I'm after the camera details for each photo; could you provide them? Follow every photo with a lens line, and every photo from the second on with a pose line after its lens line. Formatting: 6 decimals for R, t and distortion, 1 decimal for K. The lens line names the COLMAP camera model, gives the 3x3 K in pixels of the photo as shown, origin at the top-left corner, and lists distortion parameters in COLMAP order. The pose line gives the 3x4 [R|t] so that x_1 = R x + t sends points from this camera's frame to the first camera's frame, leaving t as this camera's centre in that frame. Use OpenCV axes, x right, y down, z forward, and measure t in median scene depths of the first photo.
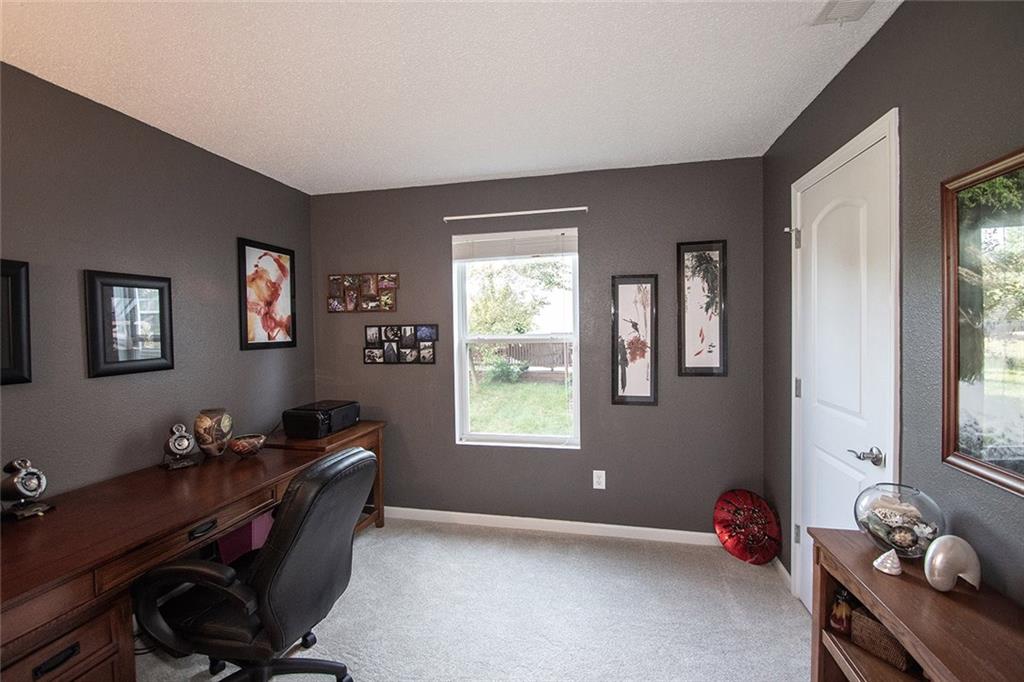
lens RADIAL K [[448.3, 0, 508.9], [0, 448.3, 338.6], [0, 0, 1]] dist [0.006378, -0.011408]
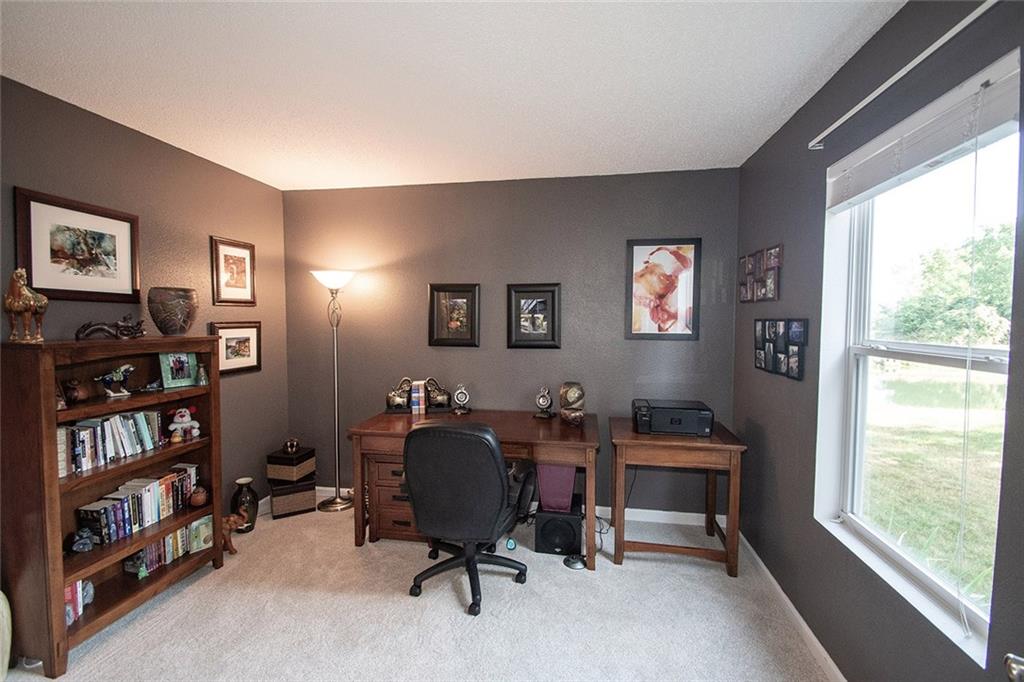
lens RADIAL K [[448.3, 0, 510.2], [0, 448.3, 341.6], [0, 0, 1]] dist [0.006378, -0.011408]
pose [[0.052352, 0.068895, -0.996249, 0.487684], [-0.027974, 0.997327, 0.067500, -0.034244], [0.998237, 0.024336, 0.054139, 0.598233]]
